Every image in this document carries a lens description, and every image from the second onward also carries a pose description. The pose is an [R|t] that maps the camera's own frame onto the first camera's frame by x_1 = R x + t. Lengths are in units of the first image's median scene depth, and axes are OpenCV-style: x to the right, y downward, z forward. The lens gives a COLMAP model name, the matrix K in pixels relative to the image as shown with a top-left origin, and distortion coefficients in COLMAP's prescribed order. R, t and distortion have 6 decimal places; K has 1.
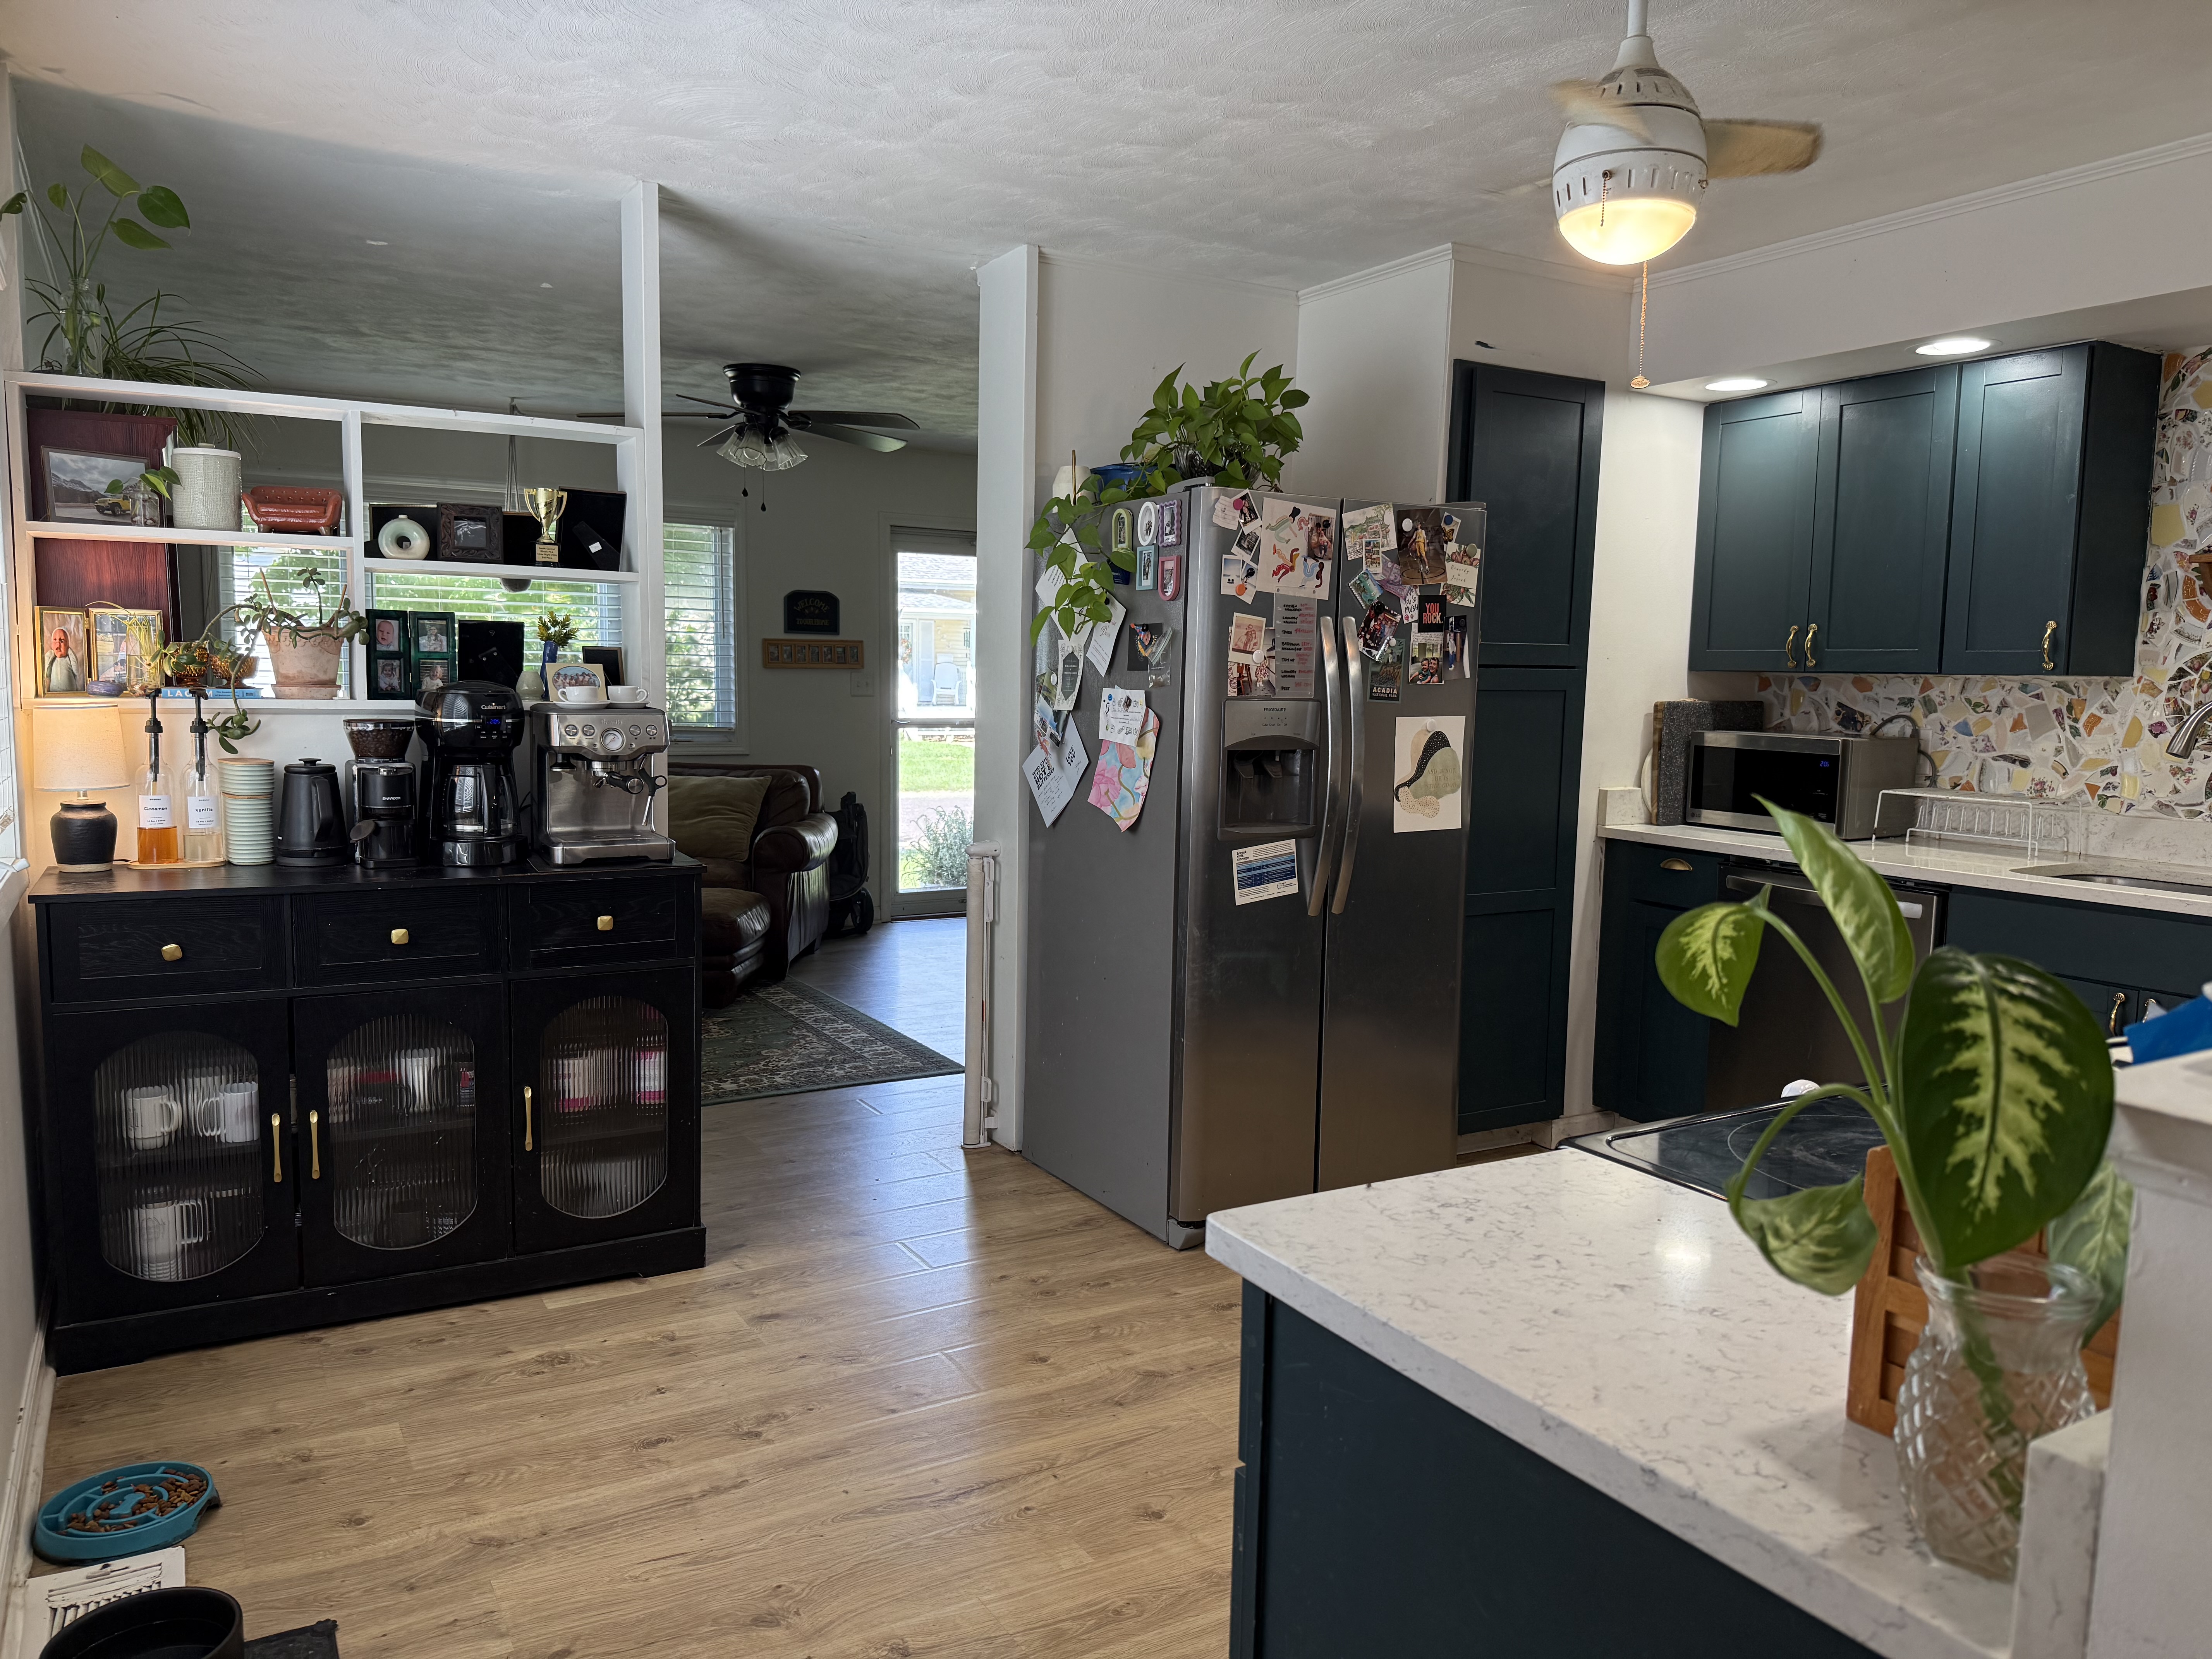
lens RADIAL K [[1552.6, 0, 1105.3], [0, 1552.6, 815.4], [0, 0, 1]] dist [0.071283, -0.099439]
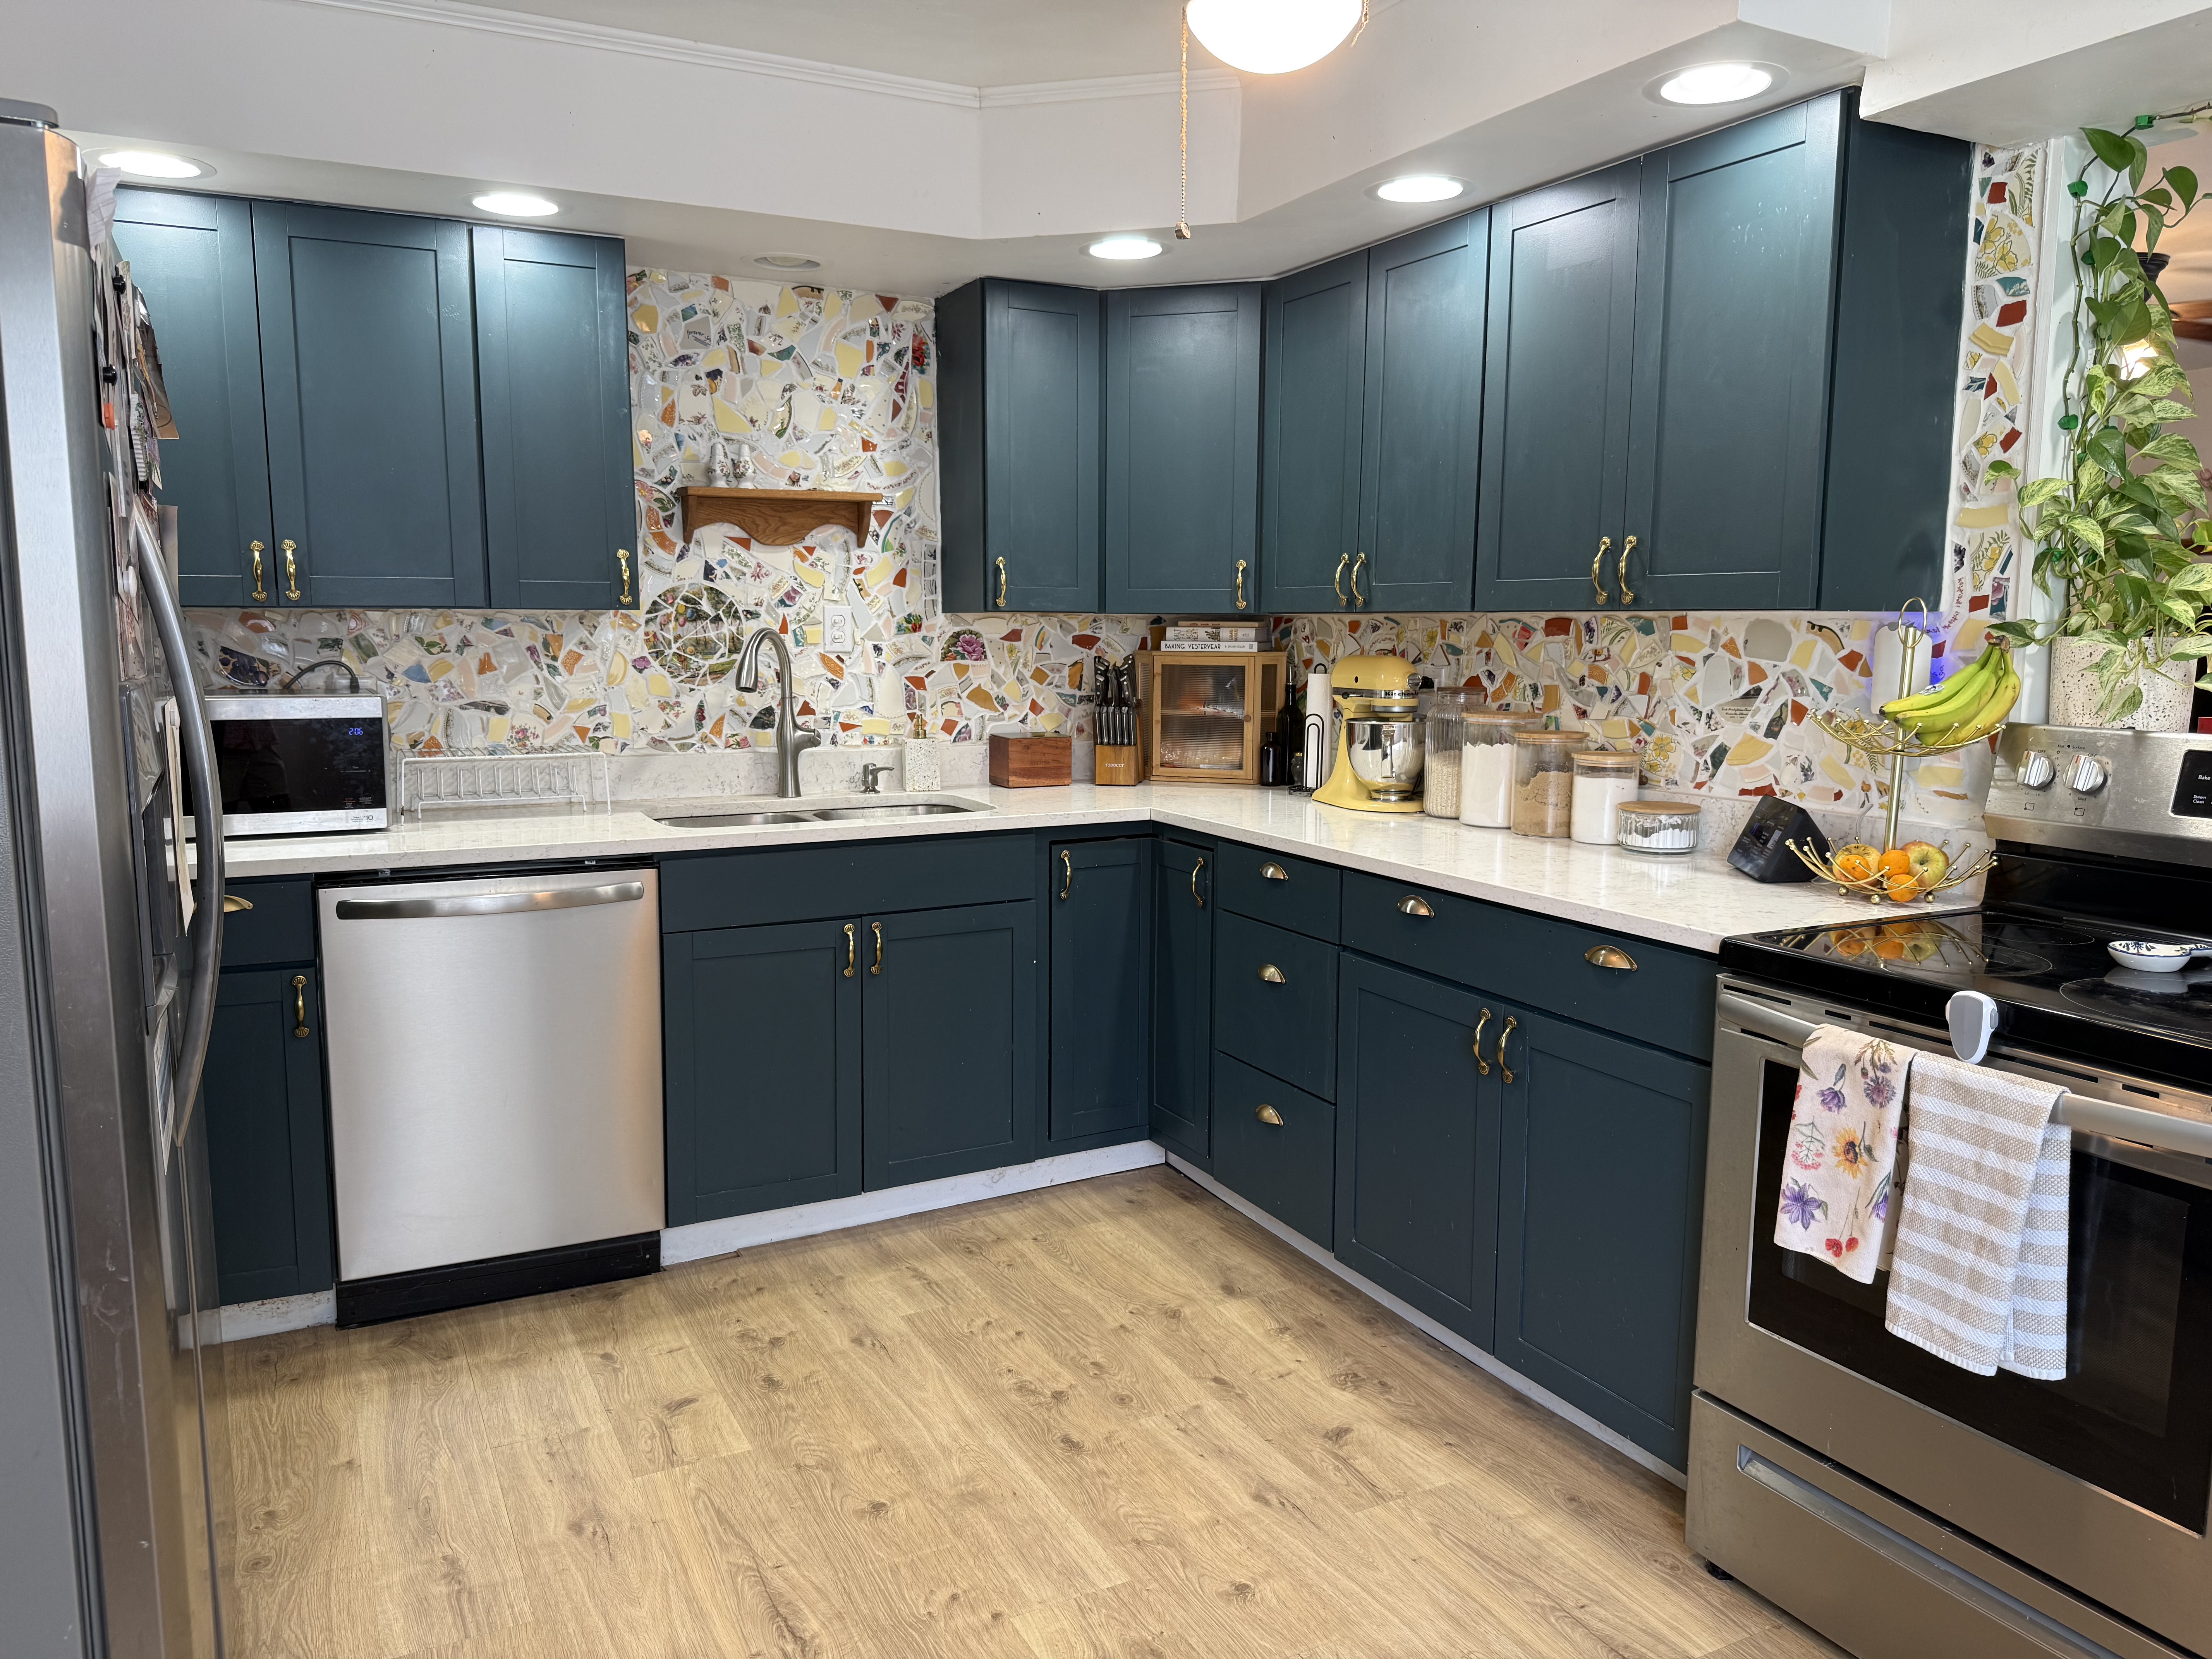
lens RADIAL K [[1552.6, 0, 1111.3], [0, 1552.6, 835.2], [0, 0, 1]] dist [0.071283, -0.099439]
pose [[0.059535, -0.149836, 0.986917, -0.273169], [0.092928, 0.985209, 0.143971, -0.059776], [-0.993891, 0.083141, 0.072578, 0.618081]]
